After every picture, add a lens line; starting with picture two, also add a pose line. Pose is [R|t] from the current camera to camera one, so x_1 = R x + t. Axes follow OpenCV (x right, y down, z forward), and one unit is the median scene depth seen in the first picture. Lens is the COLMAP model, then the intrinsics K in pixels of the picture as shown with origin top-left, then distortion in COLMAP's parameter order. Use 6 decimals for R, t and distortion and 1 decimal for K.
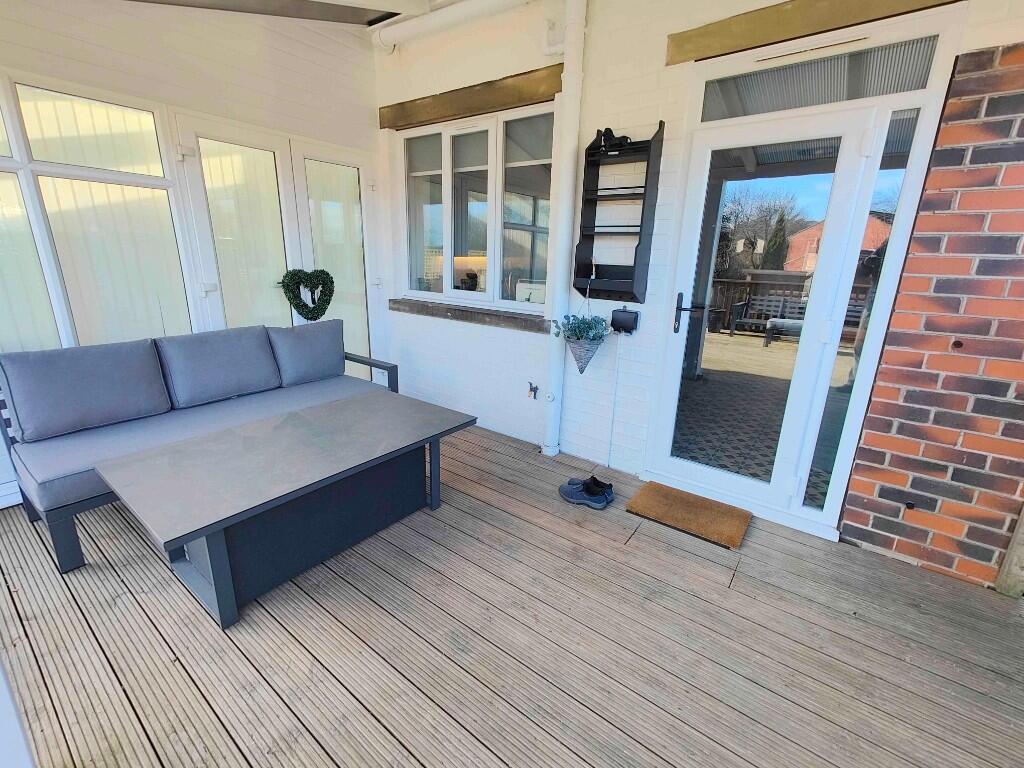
lens RADIAL K [[448.5, 0, 515.8], [0, 448.5, 378.8], [0, 0, 1]] dist [0.004168, 0.000013]
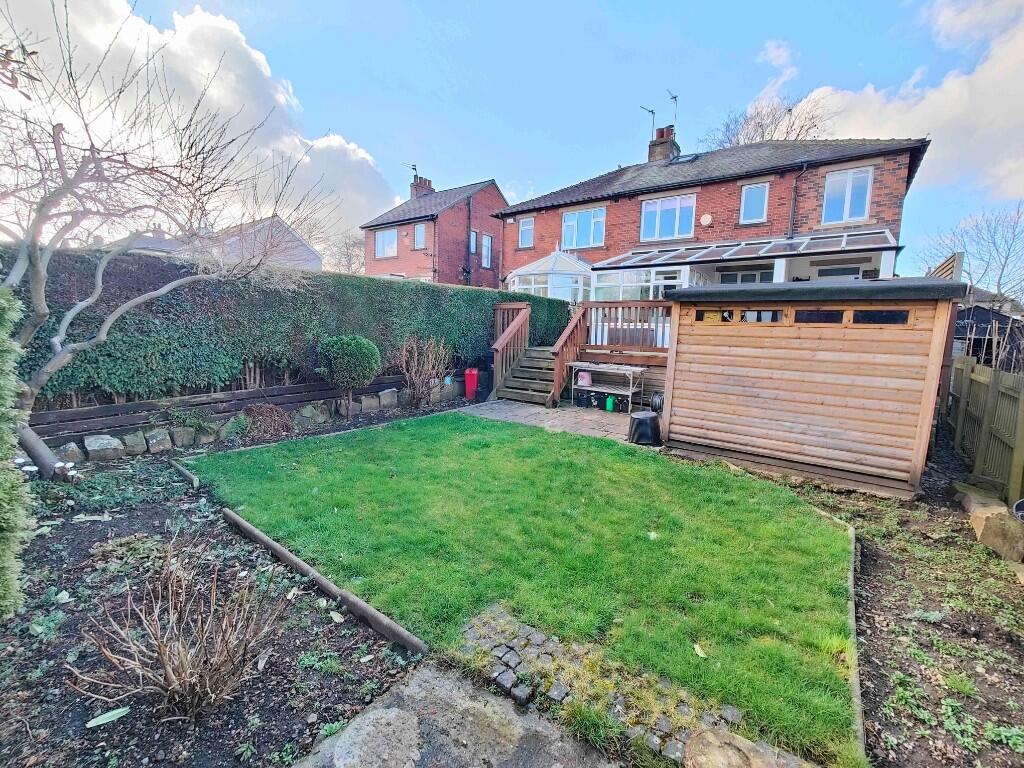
lens RADIAL K [[450.7, 0, 512.9], [0, 450.7, 379.8], [0, 0, 1]] dist [0.006689, 0.000201]
pose [[0.999817, 0.001836, -0.019027, -2.856197], [-0.004979, 0.986030, -0.166491, 1.417316], [0.018455, 0.166555, 0.985859, -3.816363]]
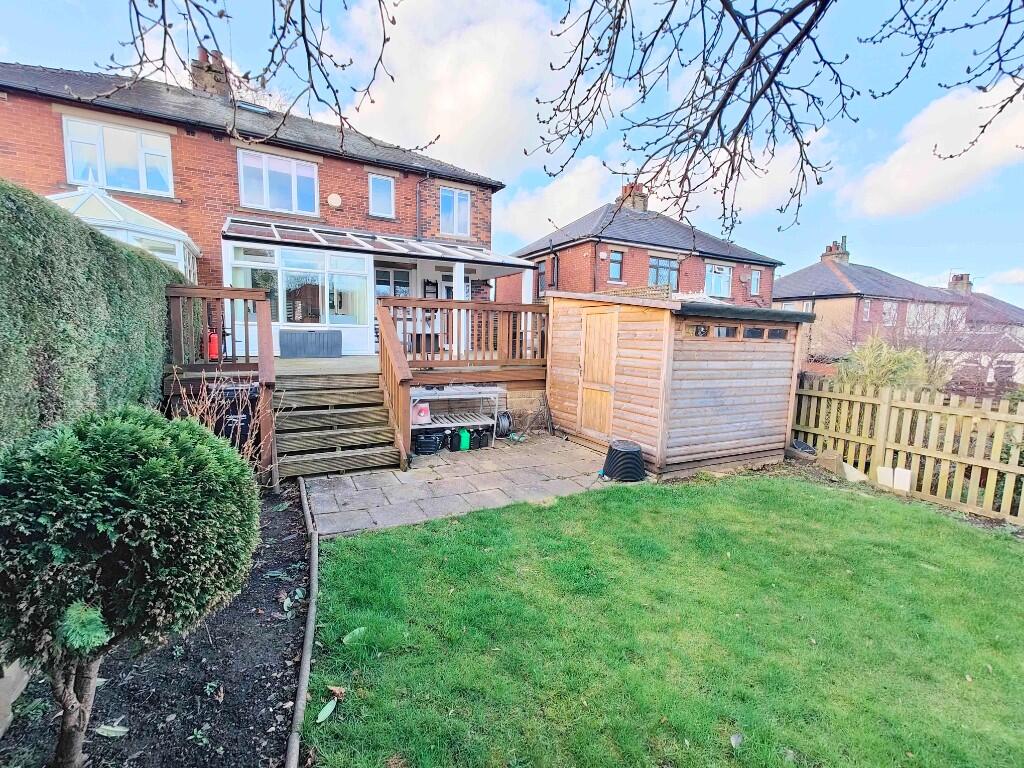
lens RADIAL K [[449.0, 0, 494.7], [0, 449.0, 385.5], [0, 0, 1]] dist [0.003552, 0.000165]
pose [[0.440510, -0.120378, 0.889640, -4.269825], [0.236288, 0.971575, 0.014465, 0.747518], [-0.866094, 0.203839, 0.456433, -1.813672]]
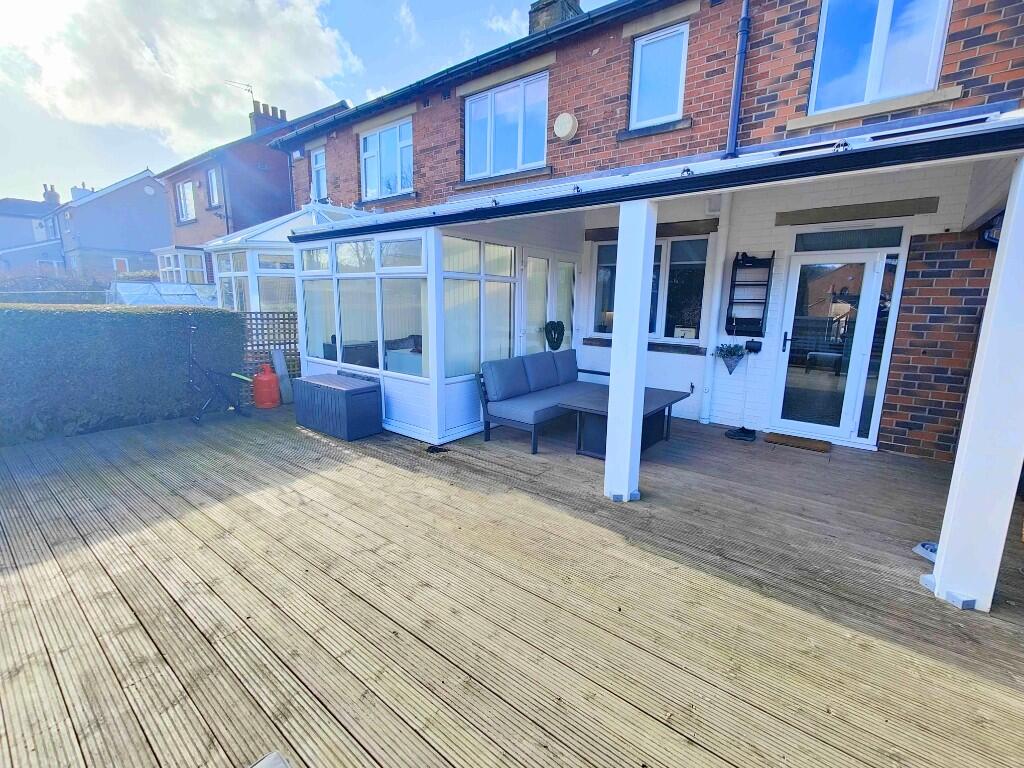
lens RADIAL K [[450.7, 0, 512.9], [0, 450.7, 379.8], [0, 0, 1]] dist [0.006689, 0.000201]
pose [[0.999619, -0.005664, -0.027029, -0.807533], [0.003051, 0.995399, -0.095773, 0.212833], [0.027447, 0.095654, 0.995036, -1.029246]]
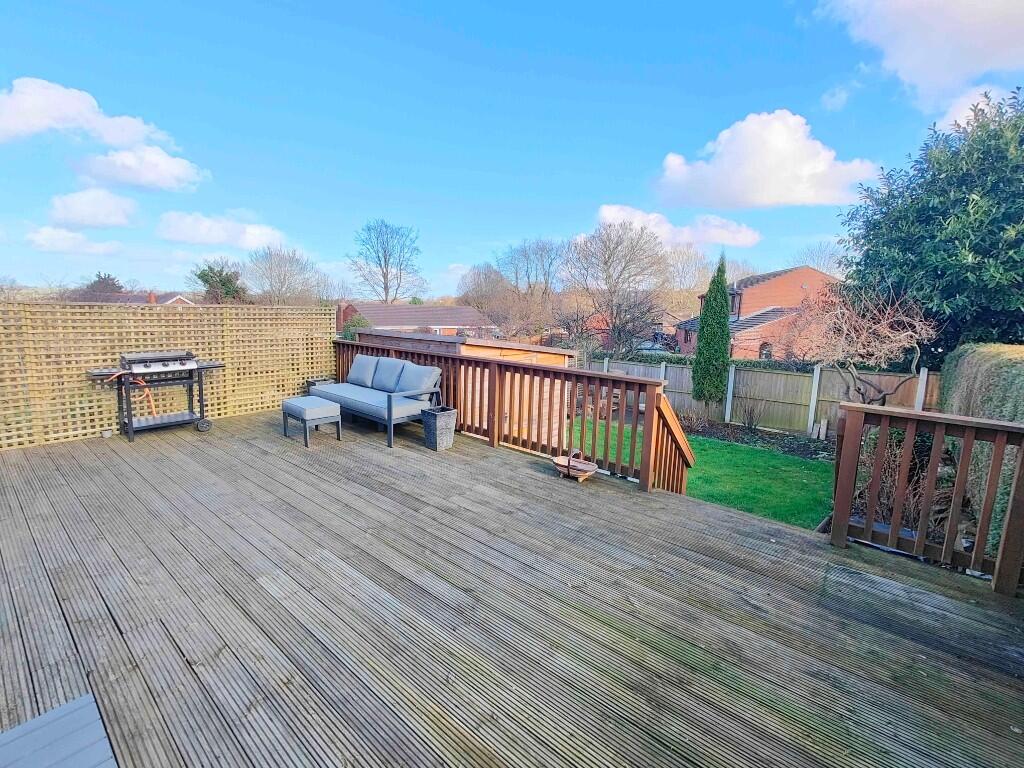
lens RADIAL K [[450.7, 0, 512.9], [0, 450.7, 379.8], [0, 0, 1]] dist [0.006689, 0.000201]
pose [[-0.997561, -0.062560, 0.030942, -1.981957], [-0.043989, 0.907764, 0.417168, -0.438795], [-0.054186, 0.414789, -0.908303, 1.079835]]
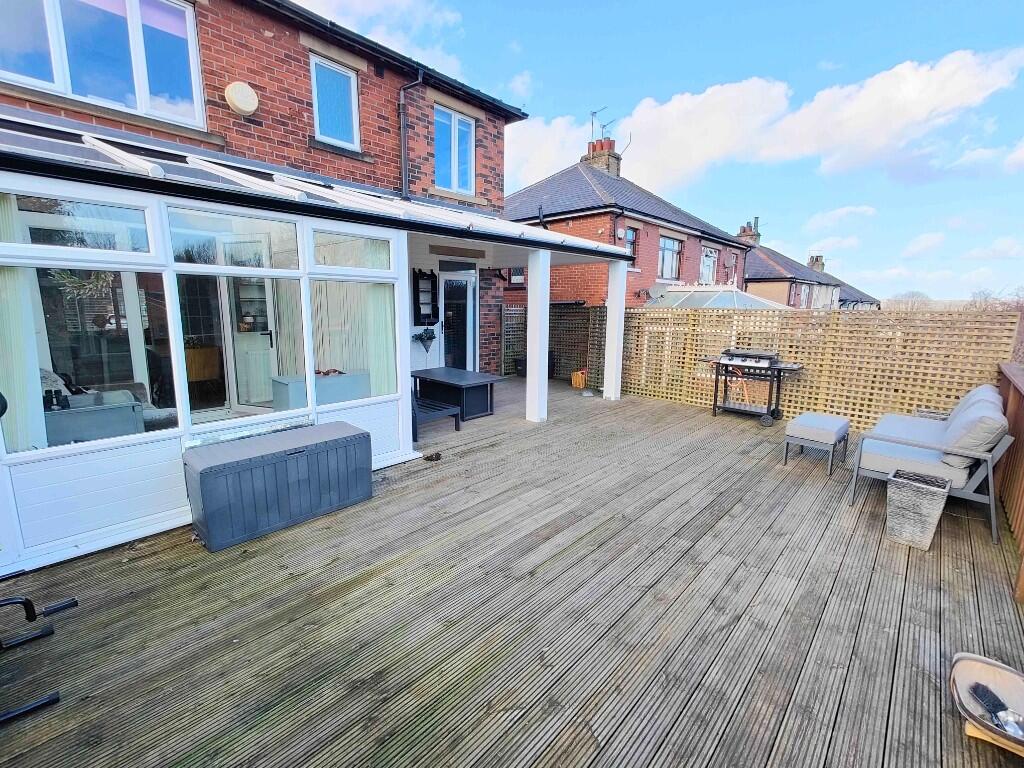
lens RADIAL K [[452.9, 0, 506.4], [0, 452.9, 381.0], [0, 0, 1]] dist [0.004312, 0.000627]
pose [[0.121122, -0.196797, 0.972934, -2.830975], [0.259745, 0.952282, 0.160284, -0.187251], [-0.958051, 0.233301, 0.166459, 0.128995]]
